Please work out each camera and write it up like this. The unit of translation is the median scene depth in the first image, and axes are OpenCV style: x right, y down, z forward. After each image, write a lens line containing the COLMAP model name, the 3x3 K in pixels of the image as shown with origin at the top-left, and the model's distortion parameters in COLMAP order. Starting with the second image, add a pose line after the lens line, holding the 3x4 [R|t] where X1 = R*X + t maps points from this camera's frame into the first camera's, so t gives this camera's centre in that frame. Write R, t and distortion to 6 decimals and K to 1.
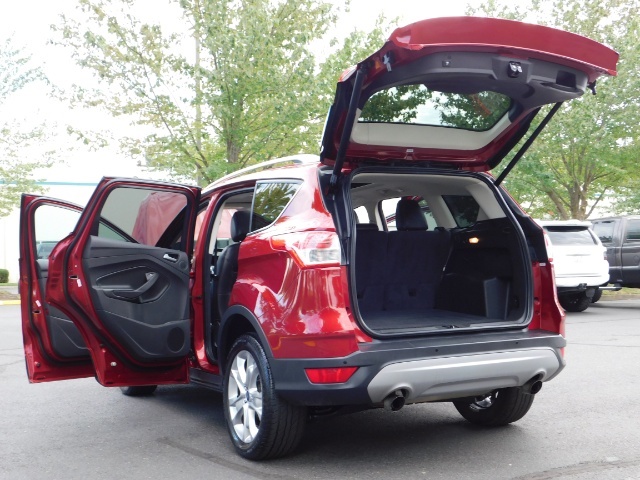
lens RADIAL K [[790.2, 0, 320.0], [0, 790.2, 240.0], [0, 0, 1]] dist [-0.078956, -0.016967]
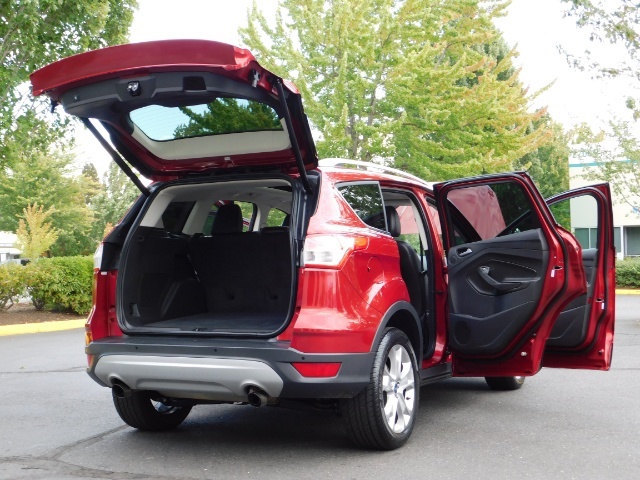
lens RADIAL K [[897.6, 0, 320.0], [0, 897.6, 240.0], [0, 0, 1]] dist [-0.060773, -0.004143]
pose [[0.592676, -0.010524, -0.805372, 1.129332], [0.028630, 0.999558, 0.008008, -0.012560], [0.804932, -0.027804, 0.592716, 0.397187]]
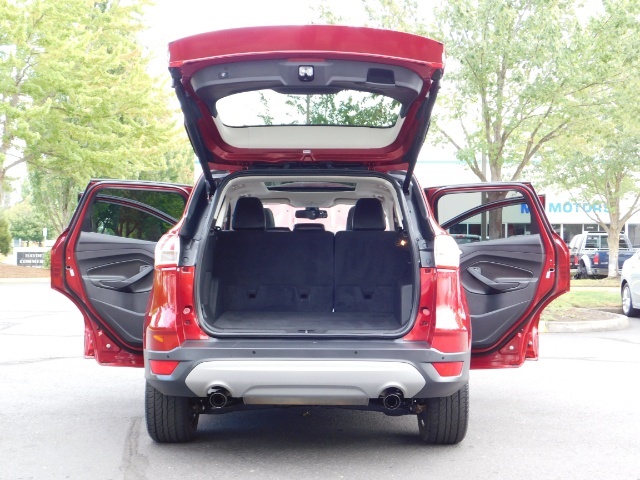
lens RADIAL K [[892.0, 0, 320.0], [0, 892.0, 240.0], [0, 0, 1]] dist [-0.033727, -0.078977]
pose [[0.887228, 0.019957, -0.460898, 0.645460], [-0.010621, 0.999683, 0.022841, -0.028341], [0.461208, -0.015370, 0.887159, 0.013207]]
